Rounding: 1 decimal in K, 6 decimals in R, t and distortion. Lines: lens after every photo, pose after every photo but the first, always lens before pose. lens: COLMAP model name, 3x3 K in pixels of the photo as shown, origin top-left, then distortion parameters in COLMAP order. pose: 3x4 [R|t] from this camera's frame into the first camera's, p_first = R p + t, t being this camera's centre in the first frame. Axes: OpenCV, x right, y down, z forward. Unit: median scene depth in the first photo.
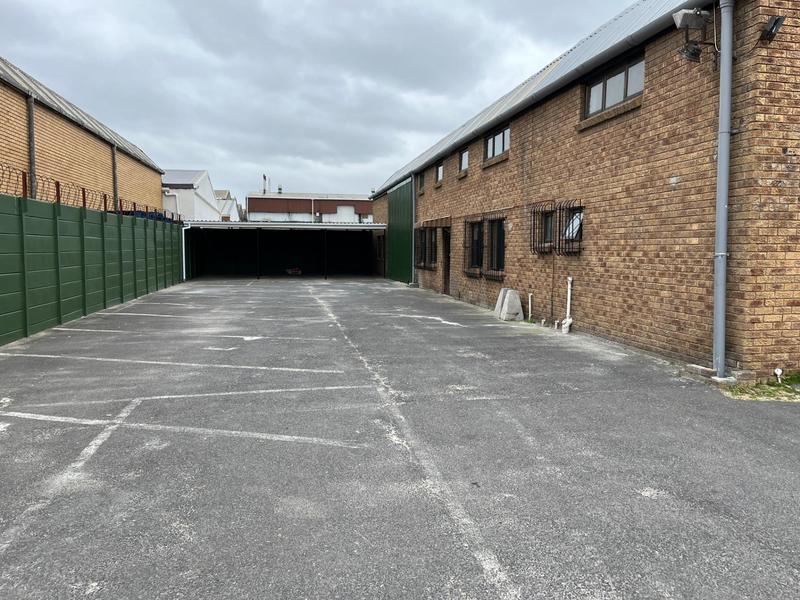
lens RADIAL K [[605.2, 0, 400.0], [0, 605.2, 297.5], [0, 0, 1]] dist [0.055199, -0.084649]
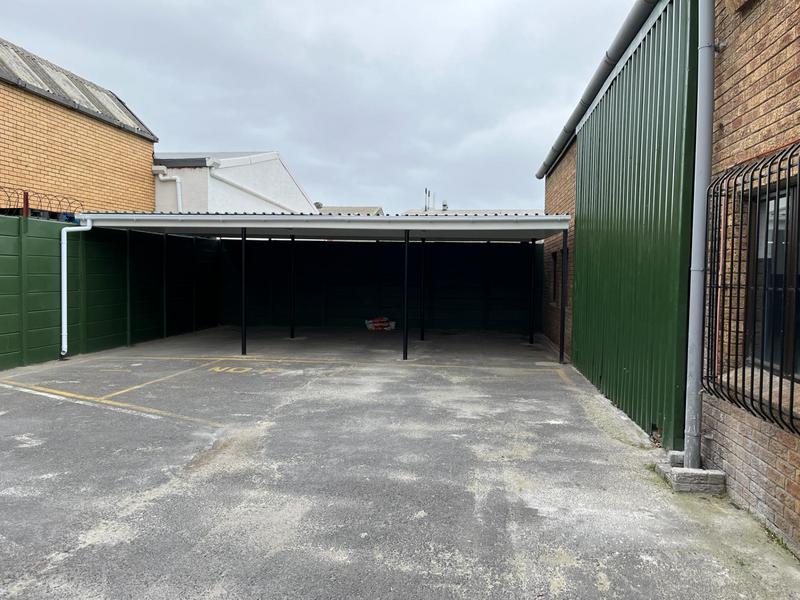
lens RADIAL K [[605.2, 0, 402.0], [0, 605.2, 300.8], [0, 0, 1]] dist [0.055199, -0.084649]
pose [[0.954071, 0.023359, -0.298669, -0.007947], [-0.035370, 0.998766, -0.034873, -0.047253], [0.297485, 0.043836, 0.953720, 0.544084]]
